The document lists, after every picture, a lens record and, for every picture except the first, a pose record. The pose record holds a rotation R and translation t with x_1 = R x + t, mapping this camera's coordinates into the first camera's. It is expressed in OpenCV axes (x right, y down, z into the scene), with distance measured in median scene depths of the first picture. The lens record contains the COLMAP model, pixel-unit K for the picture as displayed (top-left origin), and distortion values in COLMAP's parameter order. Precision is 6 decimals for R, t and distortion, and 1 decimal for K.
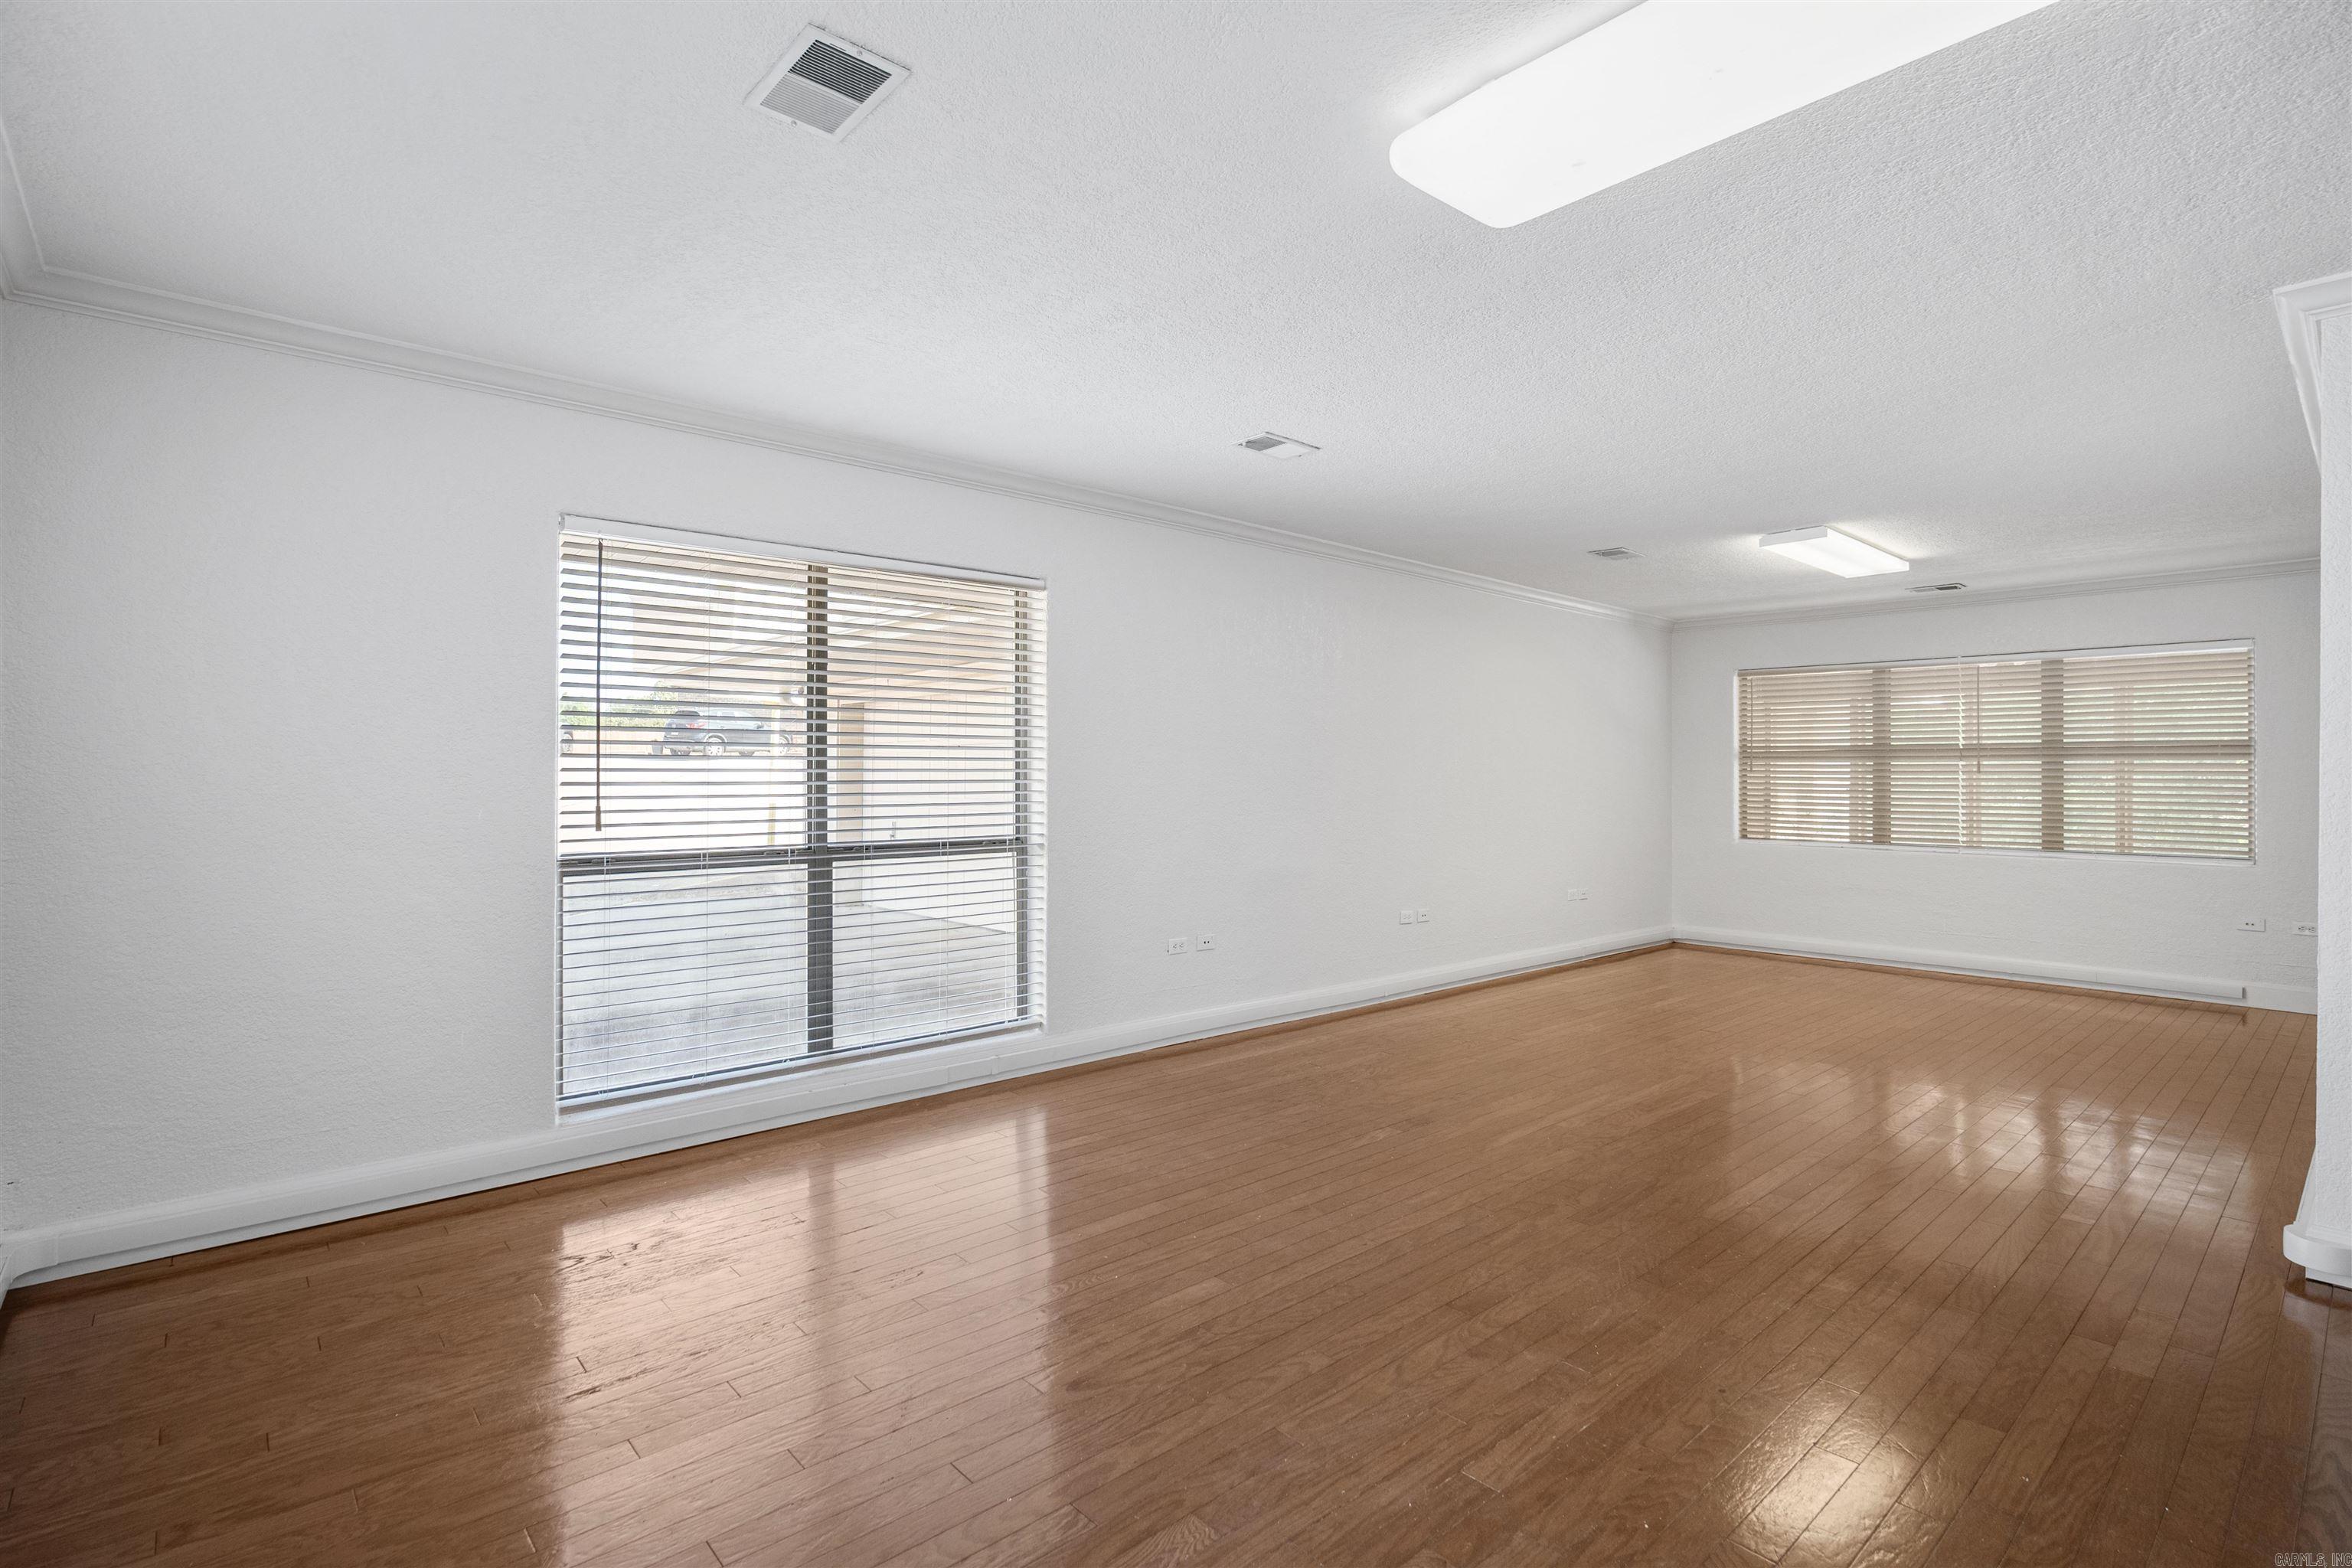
lens RADIAL K [[1107.7, 0, 1181.7], [0, 1107.7, 783.5], [0, 0, 1]] dist [-0.013880, 0.002266]
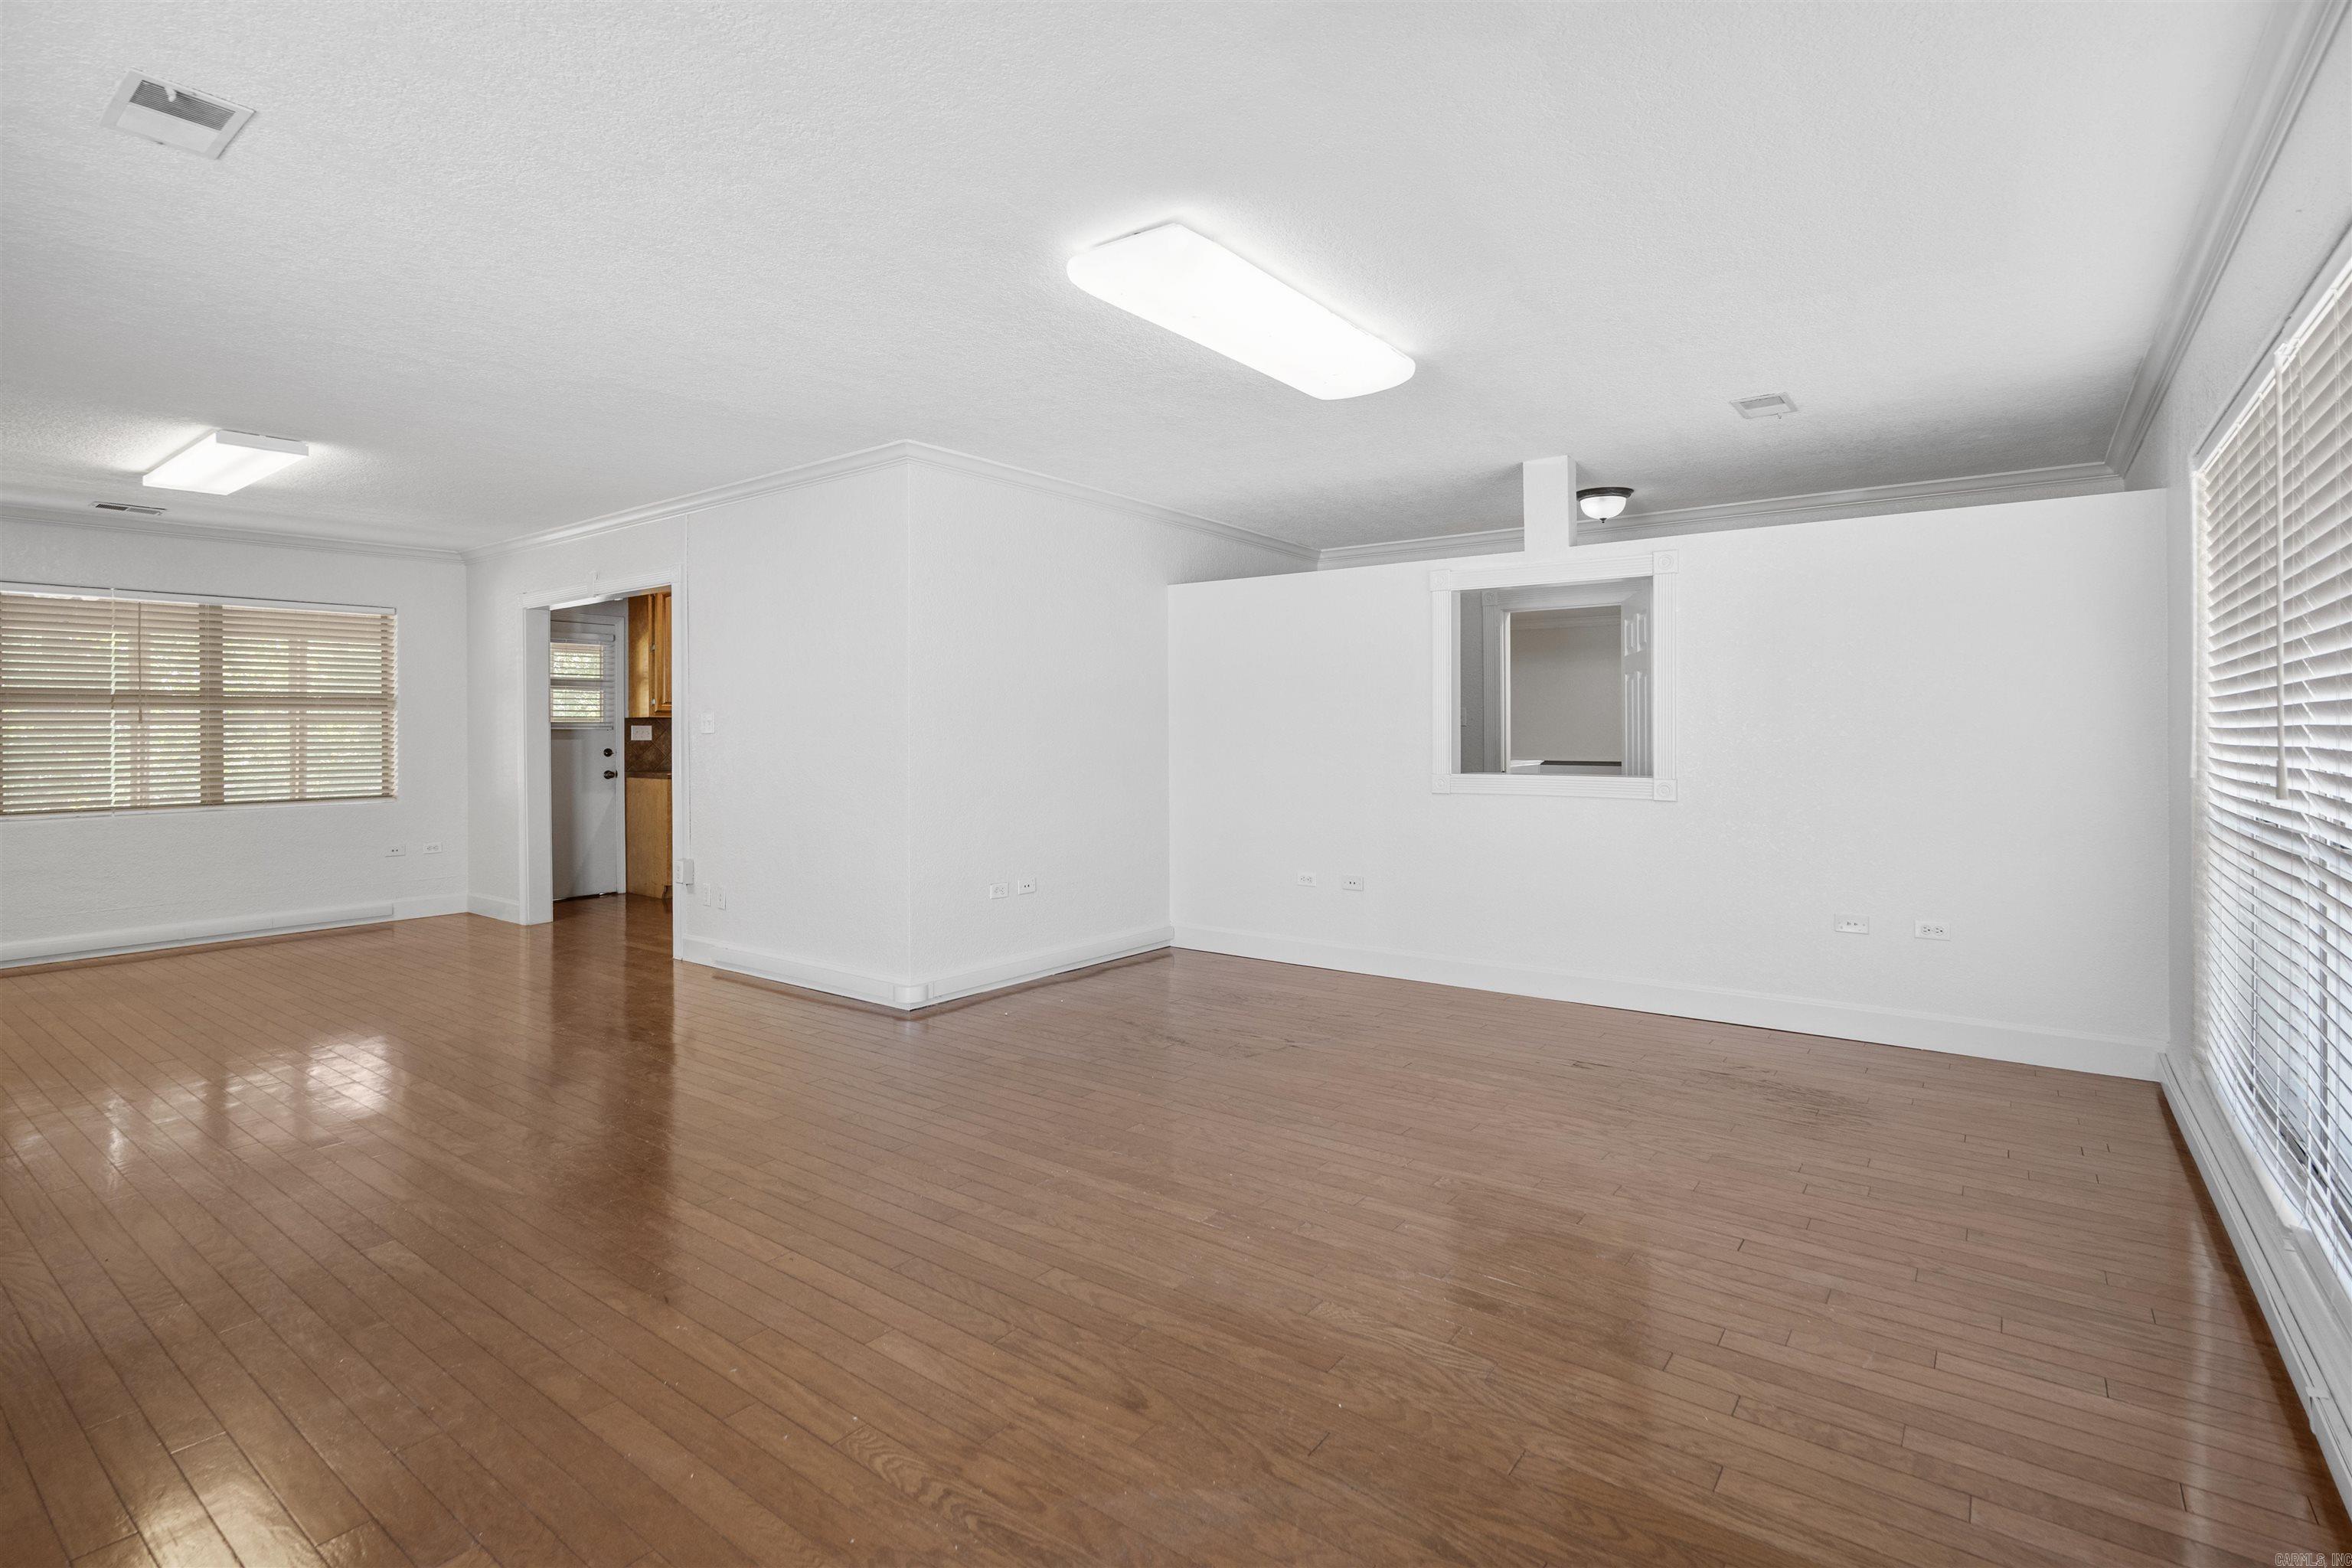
lens RADIAL K [[1107.7, 0, 1177.4], [0, 1107.7, 737.1], [0, 0, 1]] dist [-0.013880, 0.002266]
pose [[-0.187128, -0.008254, 0.982301, -0.328784], [0.007613, 0.999922, 0.009852, -0.000795], [-0.982306, 0.009322, -0.187051, 0.380590]]
